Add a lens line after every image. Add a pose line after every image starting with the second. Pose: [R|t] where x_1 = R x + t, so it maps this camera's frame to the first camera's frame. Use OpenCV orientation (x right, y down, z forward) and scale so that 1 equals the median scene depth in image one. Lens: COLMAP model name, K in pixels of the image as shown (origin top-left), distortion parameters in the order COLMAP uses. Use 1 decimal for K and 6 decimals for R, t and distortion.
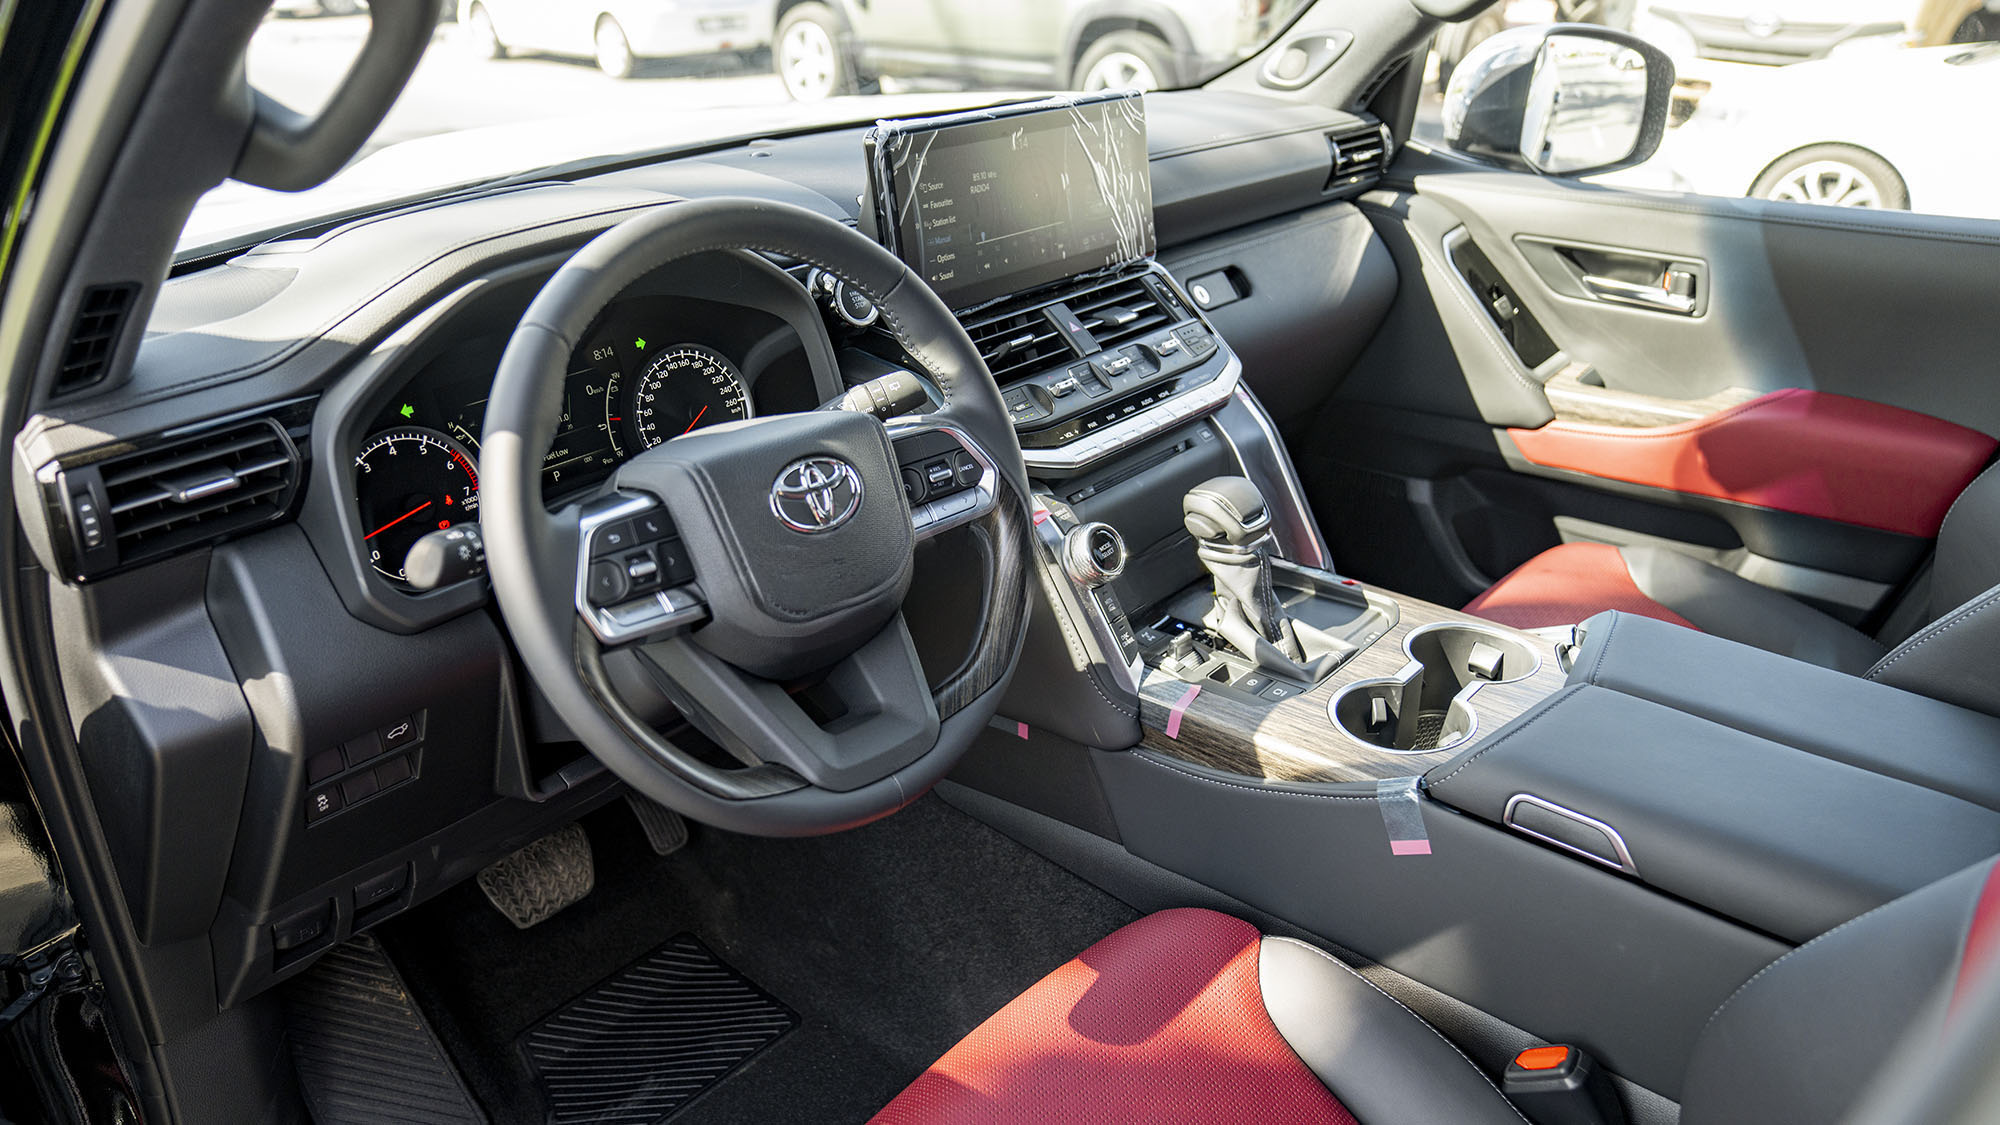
lens RADIAL K [[1443.8, 0, 994.6], [0, 1443.8, 571.1], [0, 0, 1]] dist [-0.002630, -0.001157]
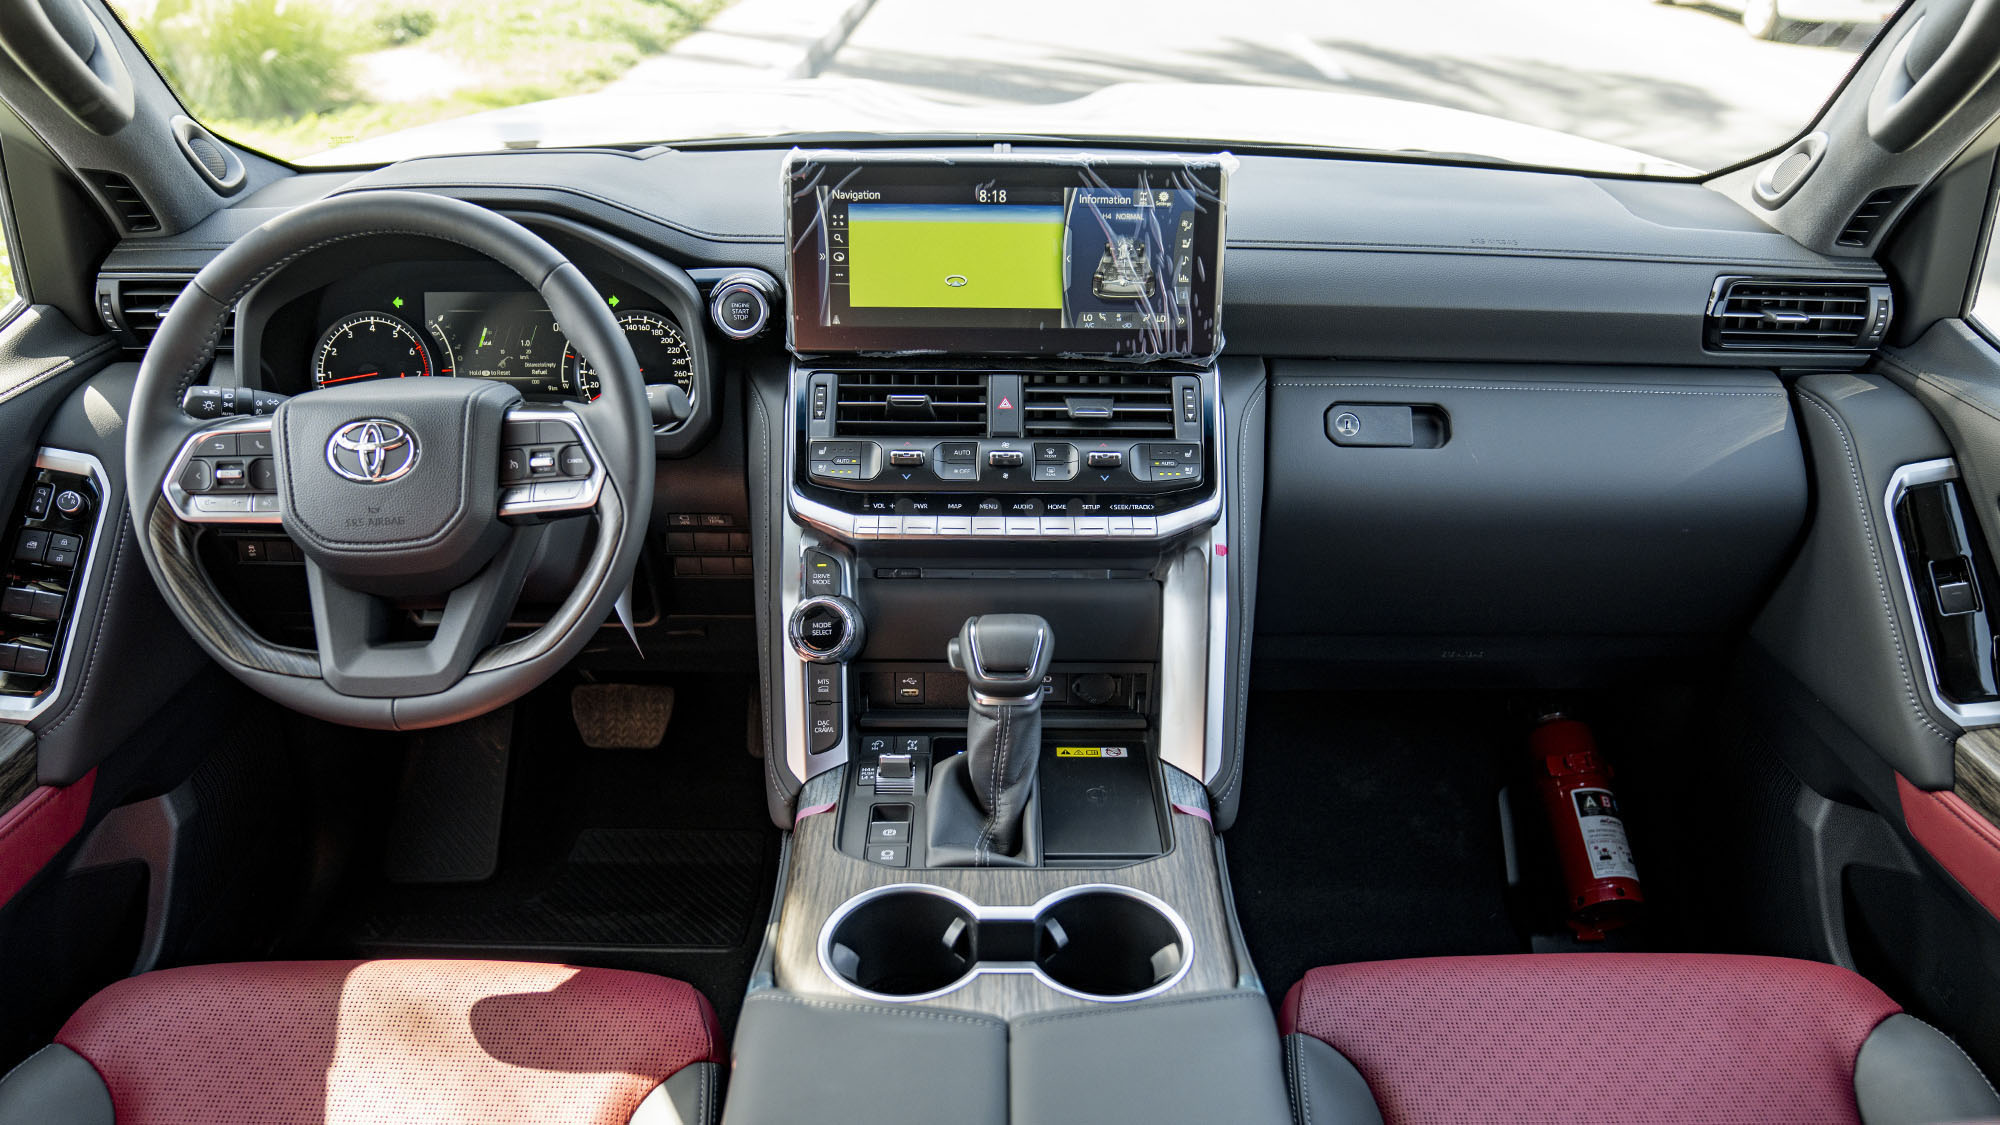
lens RADIAL K [[1443.8, 0, 995.1], [0, 1443.8, 552.7], [0, 0, 1]] dist [-0.002630, -0.001157]
pose [[0.655711, 0.352186, -0.667838, 0.724168], [-0.337143, 0.928036, 0.158380, -0.233283], [0.675557, 0.121305, 0.727260, 0.354628]]
